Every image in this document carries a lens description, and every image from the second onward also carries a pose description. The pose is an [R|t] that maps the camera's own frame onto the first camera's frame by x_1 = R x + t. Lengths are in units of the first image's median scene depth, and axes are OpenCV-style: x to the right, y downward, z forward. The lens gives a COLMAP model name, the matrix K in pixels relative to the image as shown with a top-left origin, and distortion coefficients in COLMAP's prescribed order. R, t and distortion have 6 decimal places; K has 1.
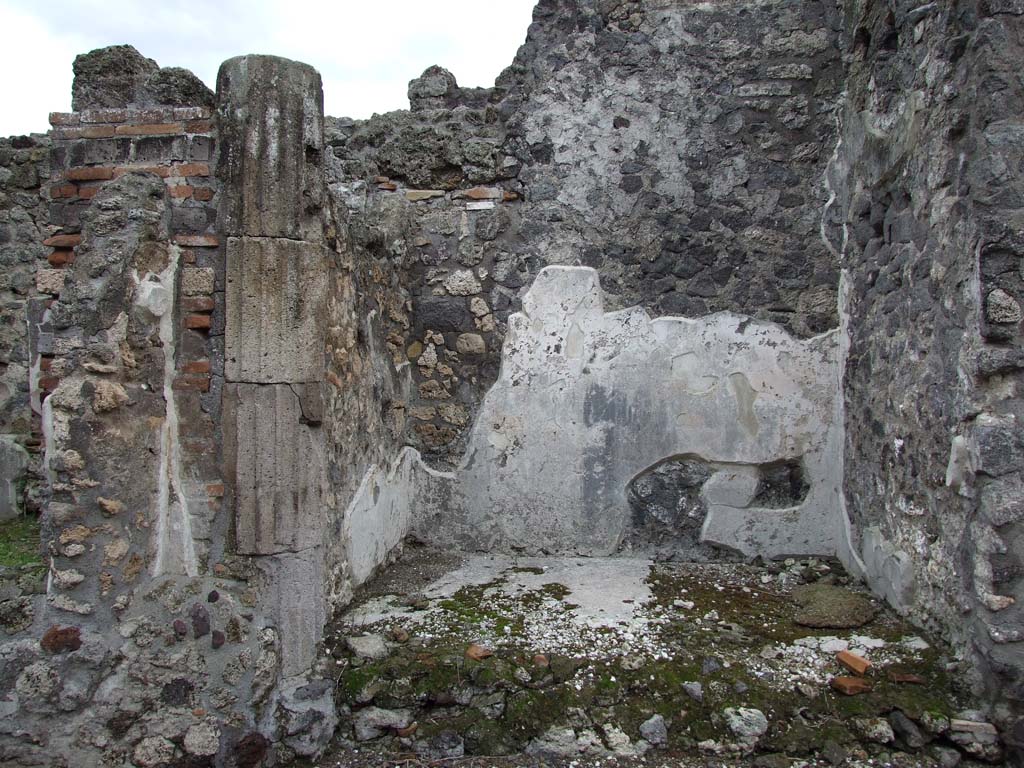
lens RADIAL K [[837.6, 0, 512.0], [0, 837.6, 378.4], [0, 0, 1]] dist [-0.004178, -0.003418]
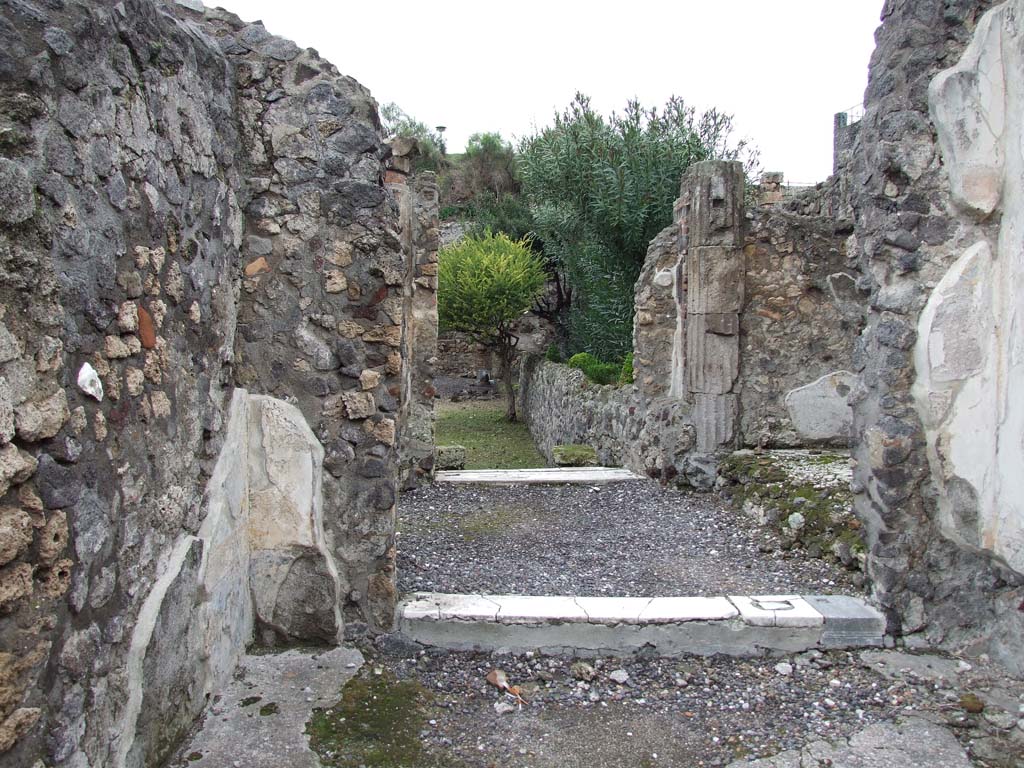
lens RADIAL K [[837.6, 0, 512.1], [0, 837.6, 384.4], [0, 0, 1]] dist [-0.004178, -0.003418]
pose [[0.116036, 0.061283, -0.991353, 1.847082], [-0.030250, 0.997850, 0.058144, 0.077429], [0.992784, 0.023242, 0.117640, 0.276205]]
